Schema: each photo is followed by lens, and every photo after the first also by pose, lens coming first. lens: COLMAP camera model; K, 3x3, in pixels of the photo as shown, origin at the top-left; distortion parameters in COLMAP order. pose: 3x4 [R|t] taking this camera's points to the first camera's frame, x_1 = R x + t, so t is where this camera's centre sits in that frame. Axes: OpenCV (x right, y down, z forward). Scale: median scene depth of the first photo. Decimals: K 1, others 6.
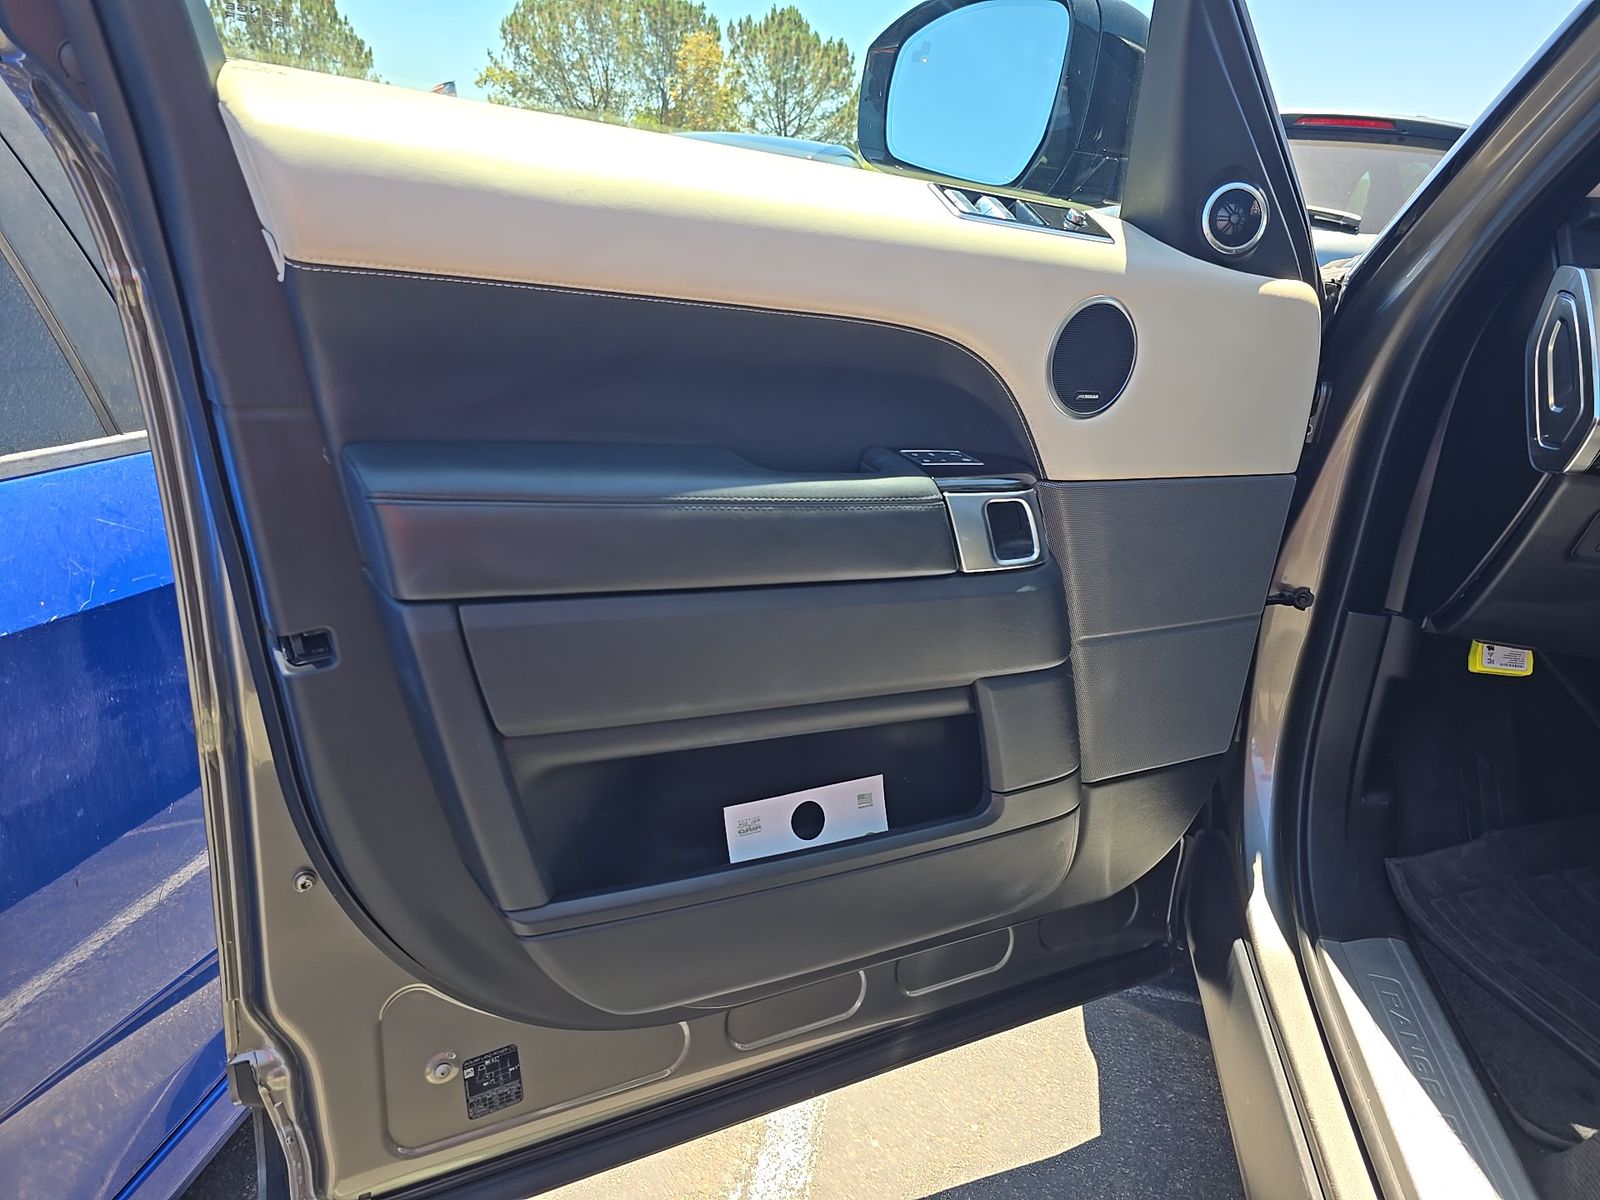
lens RADIAL K [[1143.4, 0, 800.0], [0, 1143.4, 600.0], [0, 0, 1]] dist [0.034403, -0.047246]
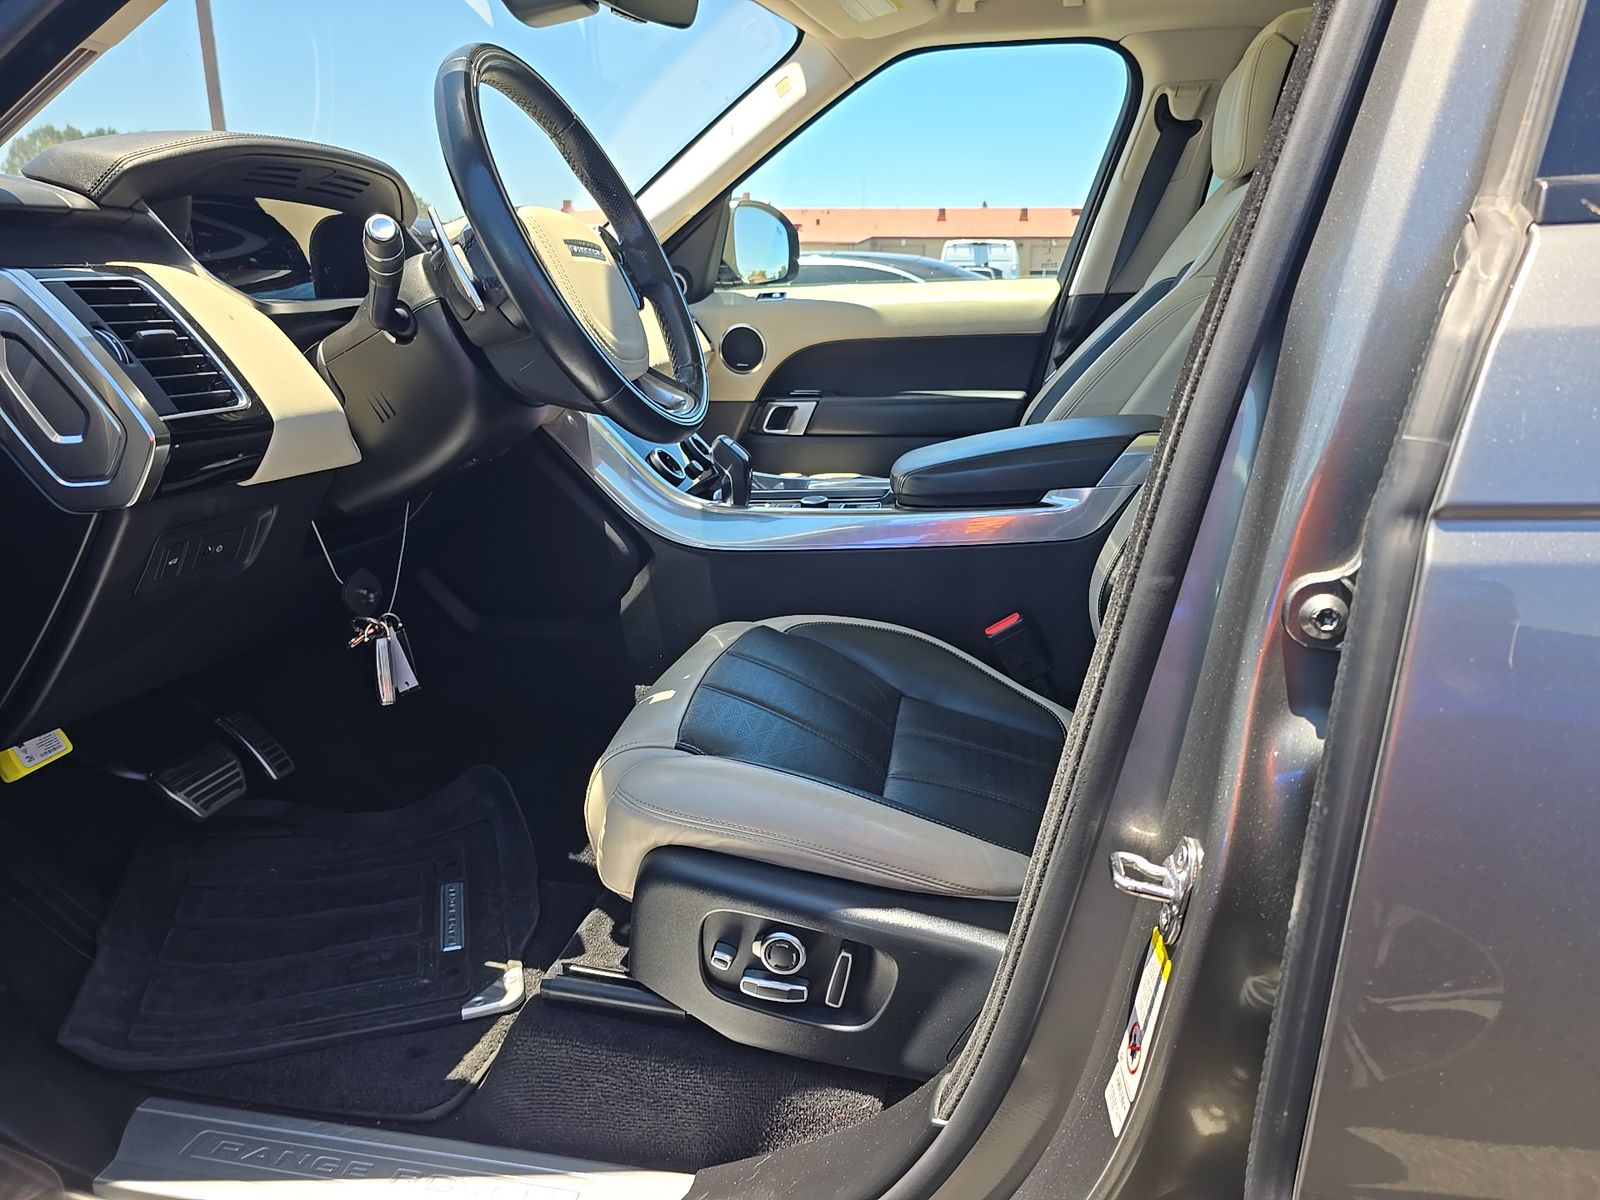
lens RADIAL K [[1143.4, 0, 800.0], [0, 1143.4, 600.0], [0, 0, 1]] dist [0.034403, -0.047246]
pose [[-0.038270, -0.346032, 0.937442, -0.150669], [0.319909, 0.884512, 0.339554, -0.161178], [-0.946675, 0.312890, 0.076848, 0.429288]]
